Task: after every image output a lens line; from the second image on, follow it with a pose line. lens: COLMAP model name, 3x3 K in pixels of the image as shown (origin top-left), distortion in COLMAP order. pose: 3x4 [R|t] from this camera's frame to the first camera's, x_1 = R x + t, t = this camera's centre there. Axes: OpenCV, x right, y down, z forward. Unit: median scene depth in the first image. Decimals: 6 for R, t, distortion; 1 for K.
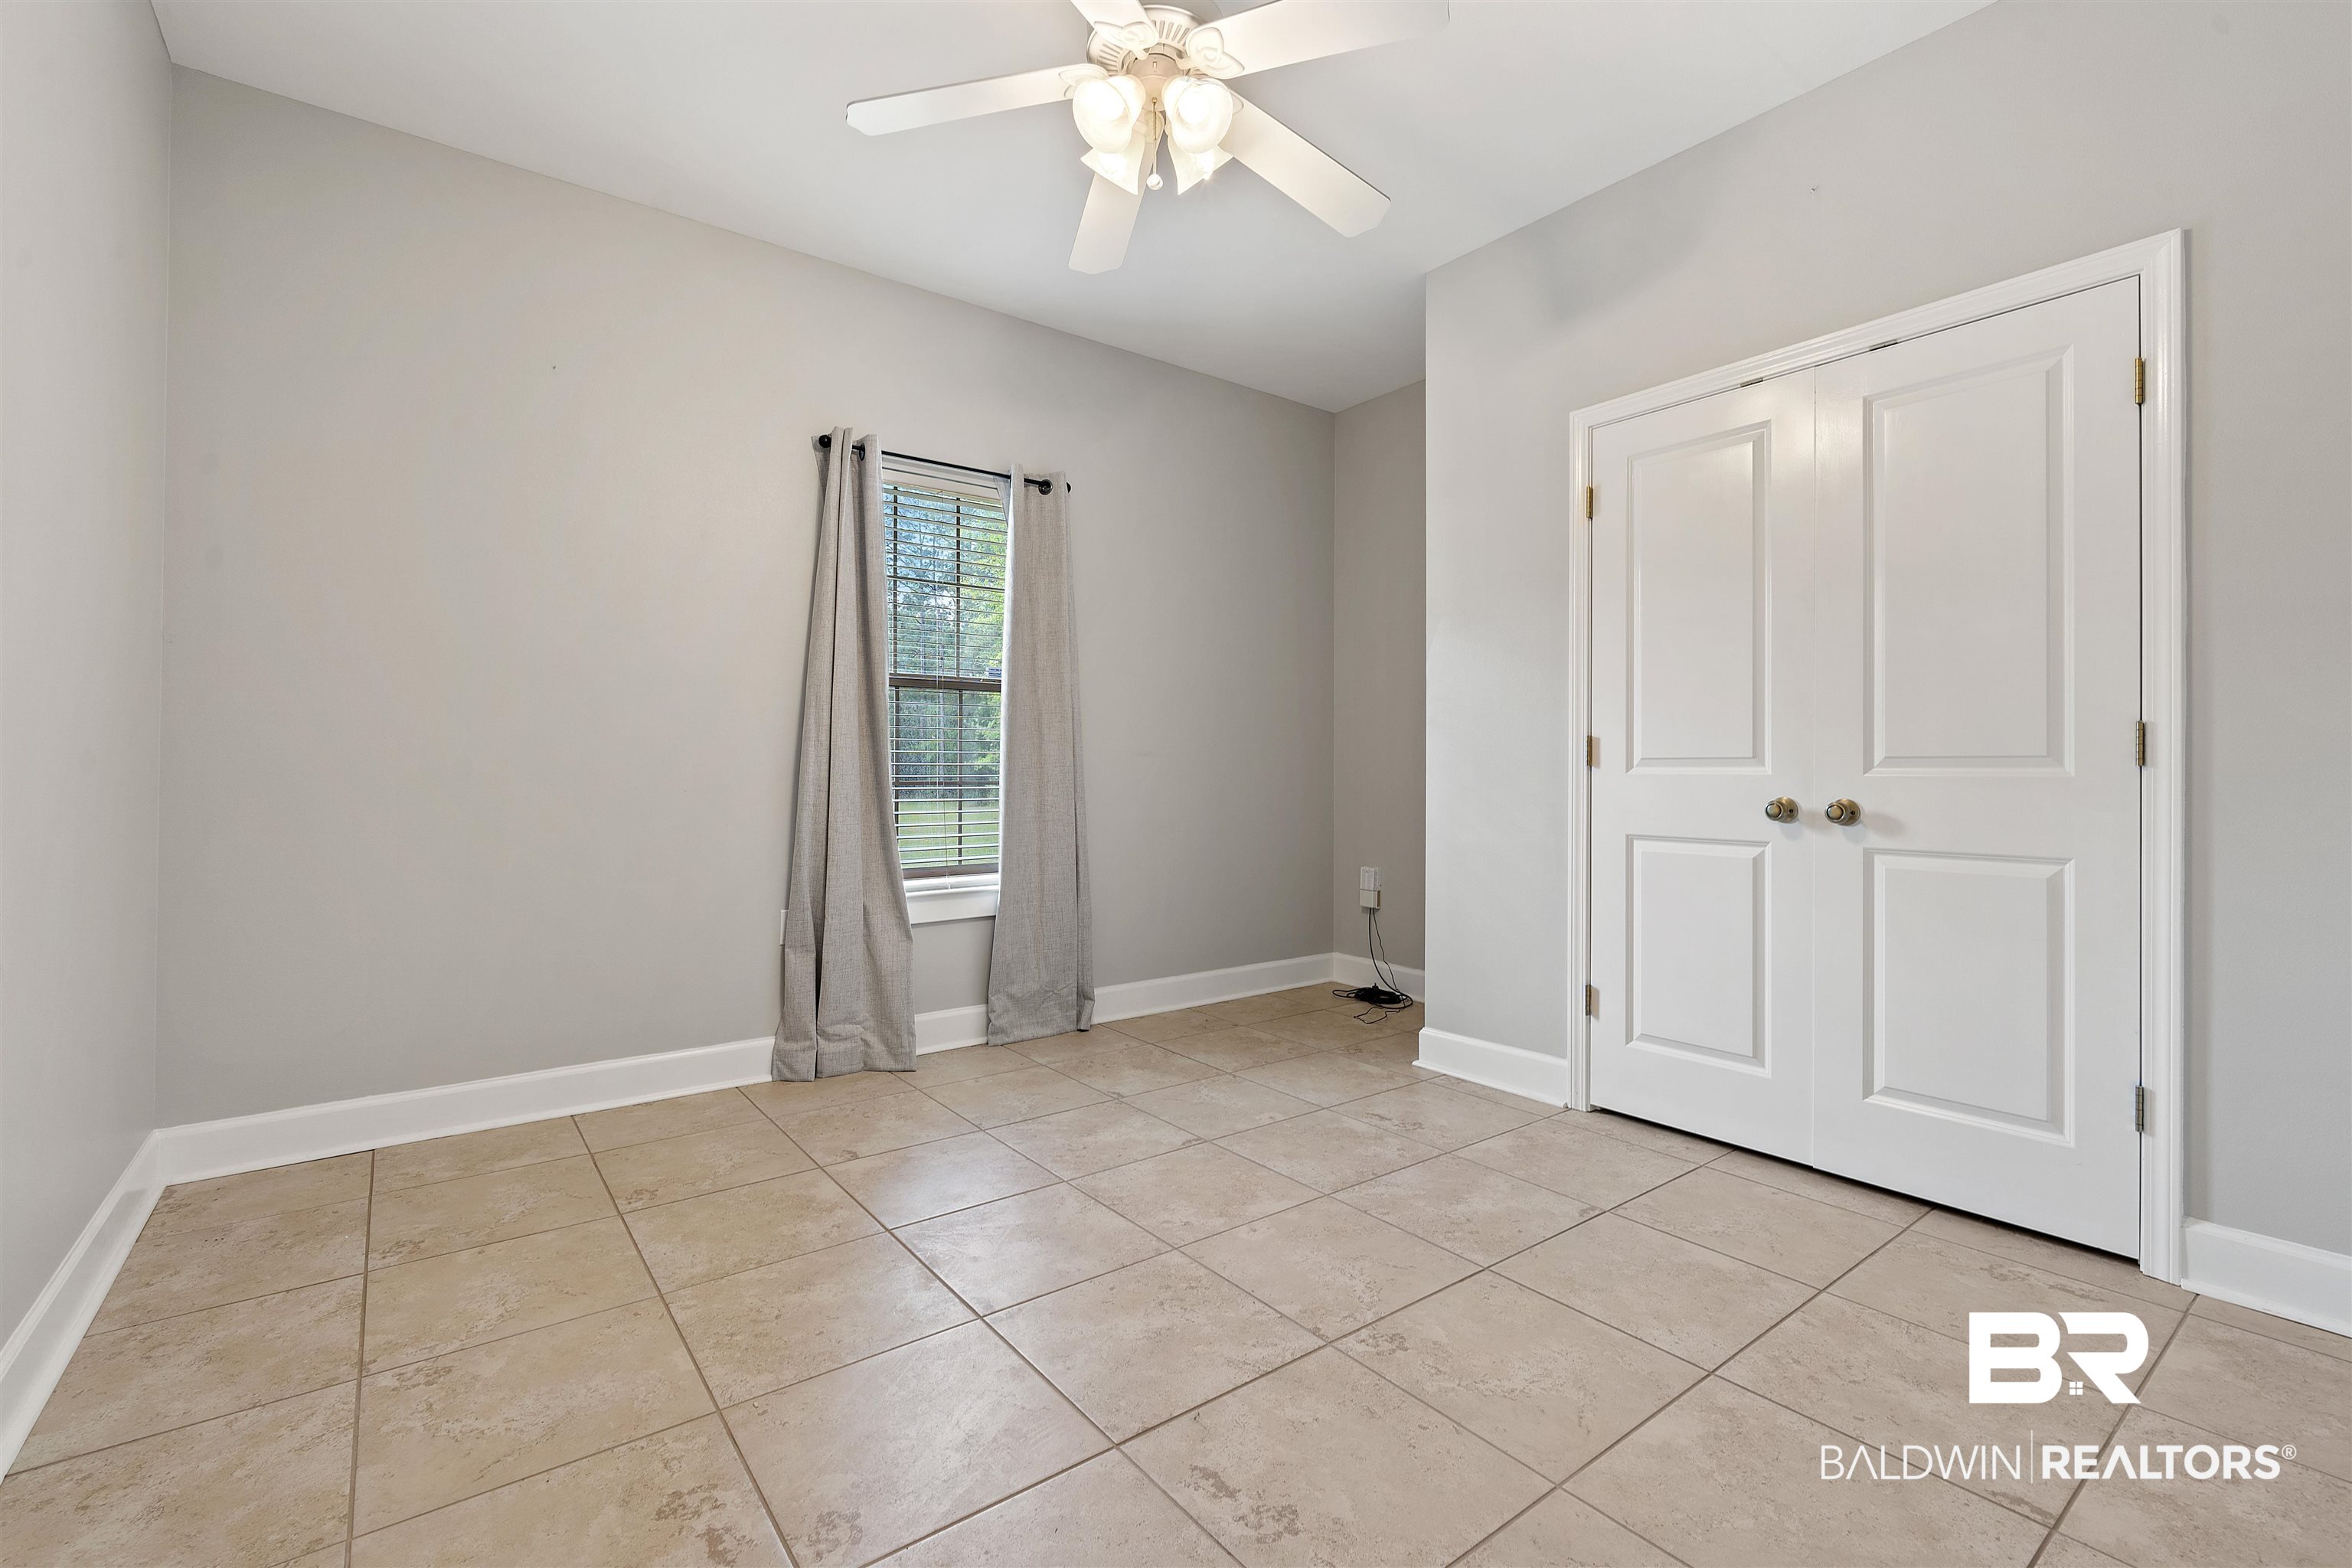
lens RADIAL K [[1023.4, 0, 1175.3], [0, 1023.4, 775.2], [0, 0, 1]] dist [-0.008573, 0.000370]
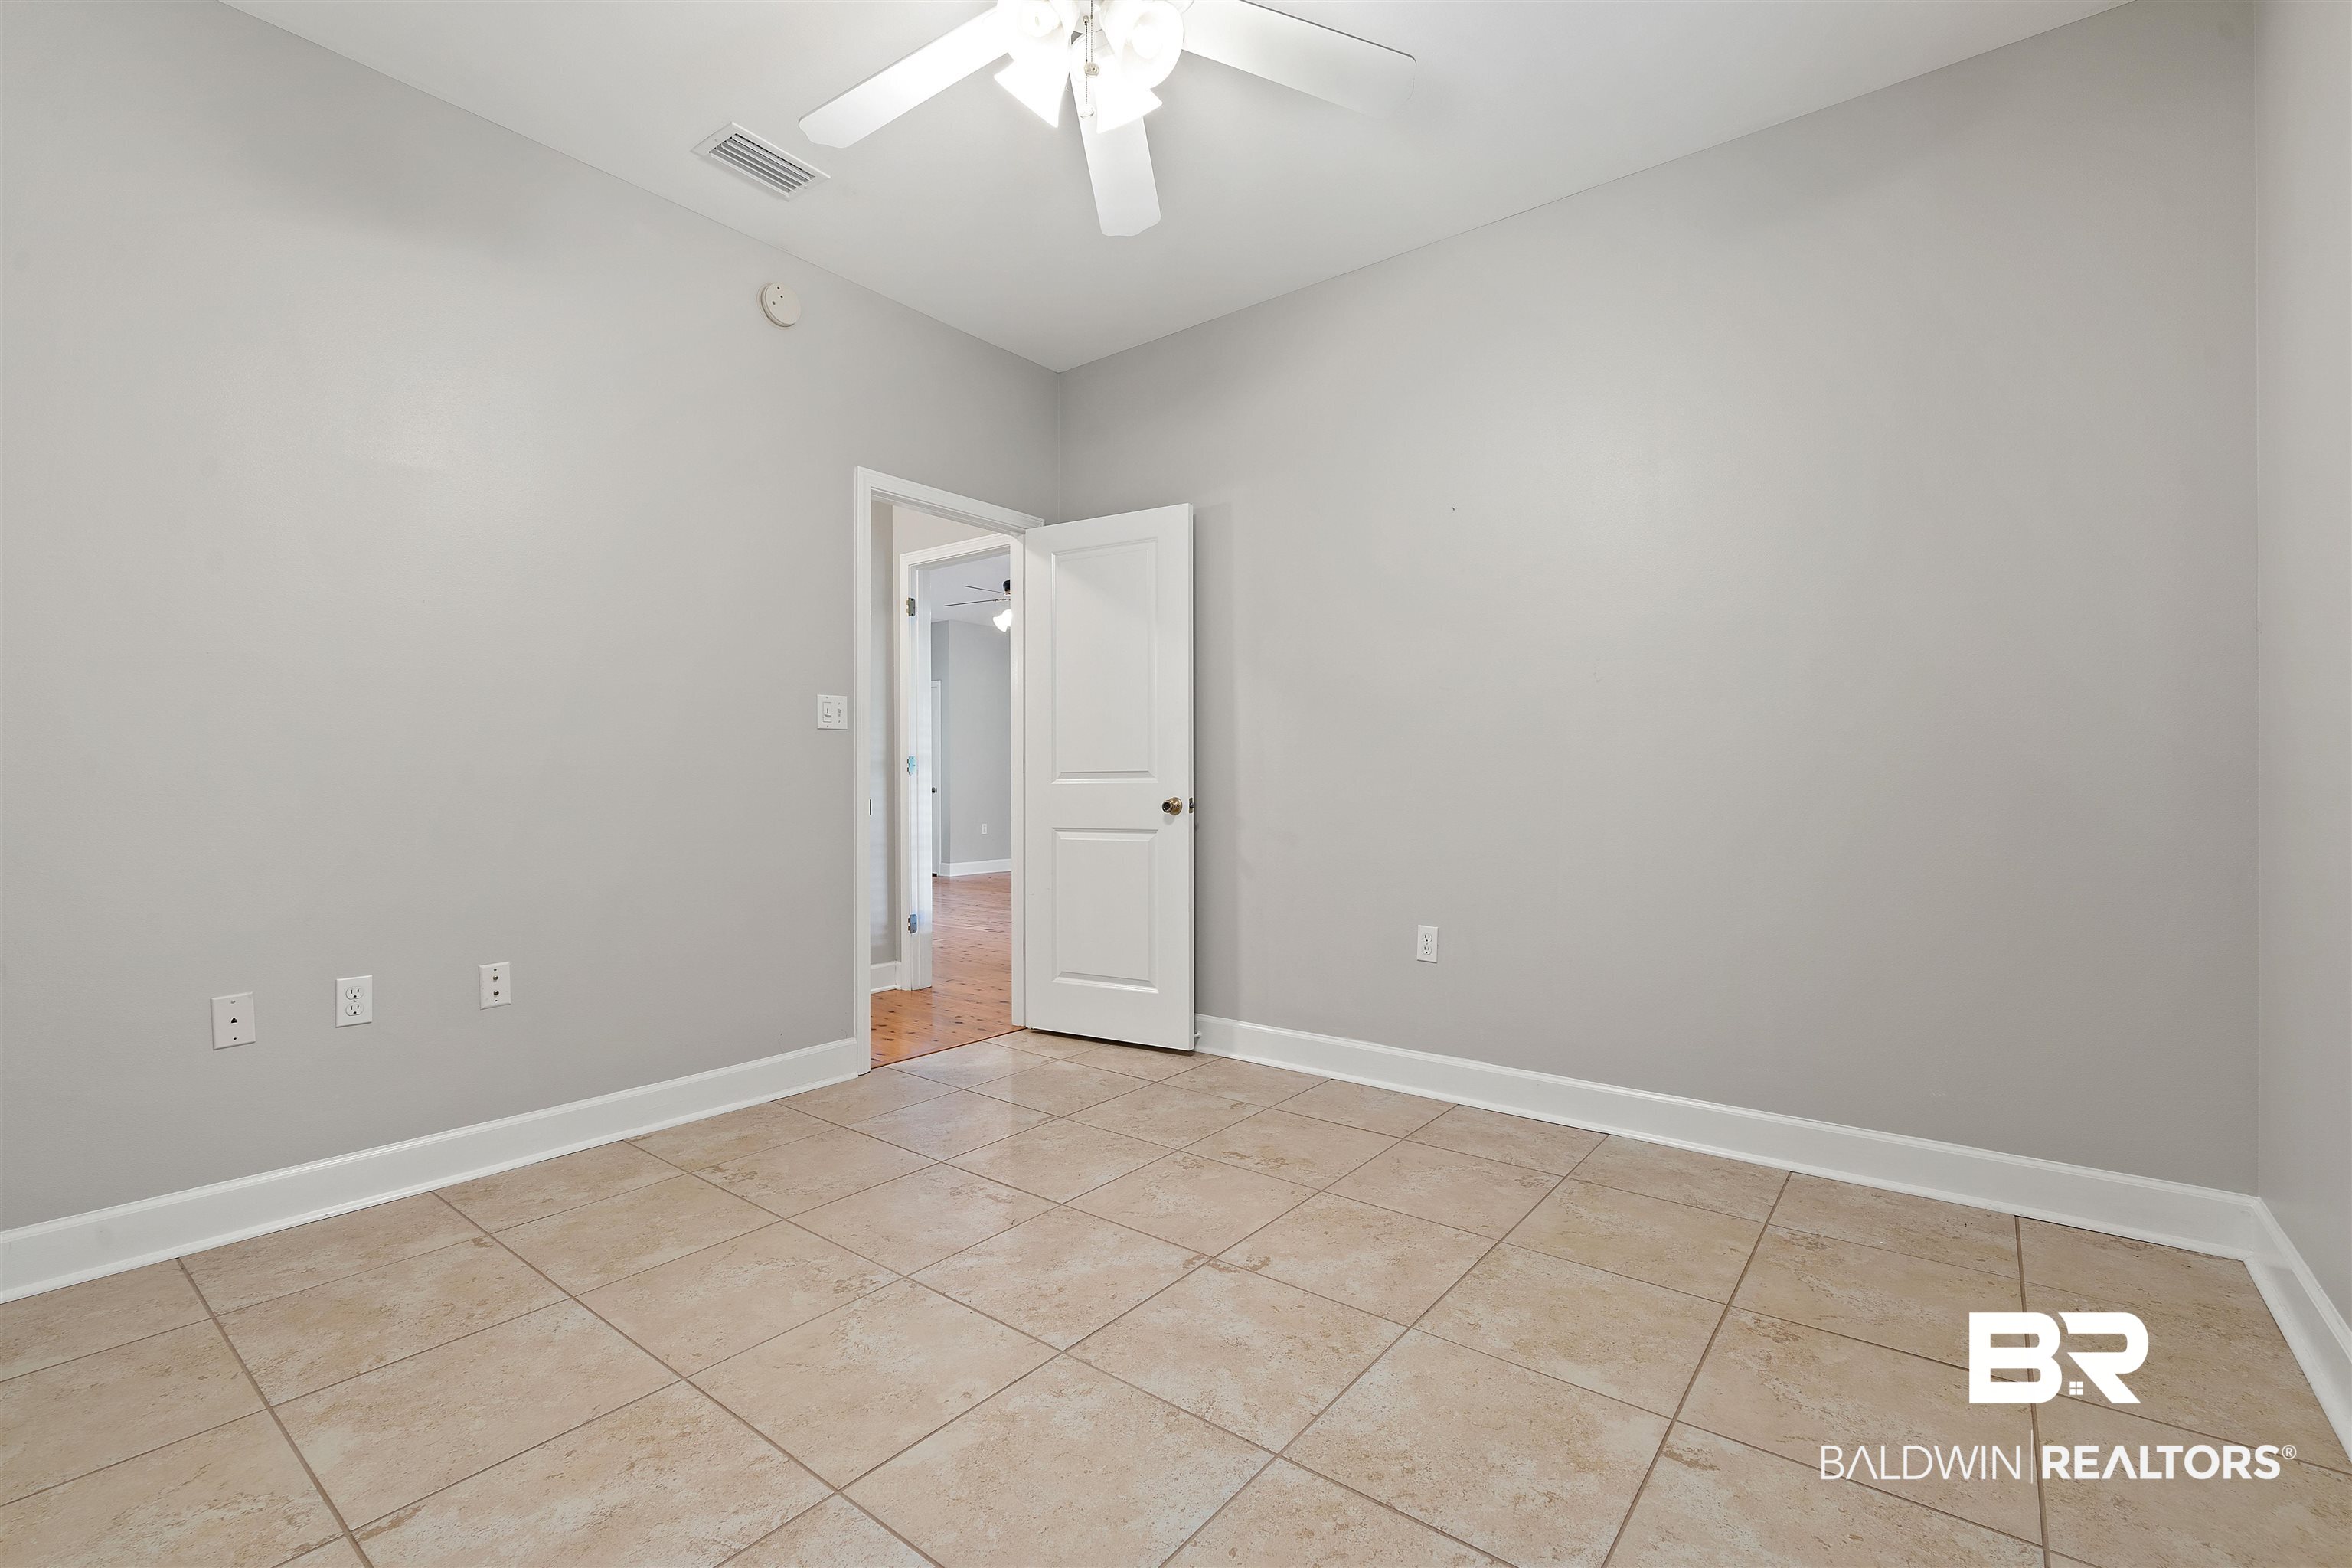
lens RADIAL K [[1023.4, 0, 1174.1], [0, 1023.4, 782.3], [0, 0, 1]] dist [-0.008573, 0.000370]
pose [[-0.968243, -0.001324, -0.250008, 0.127425], [-0.002041, 0.999995, 0.002609, -0.005230], [0.250003, 0.003037, -0.968240, 1.913985]]
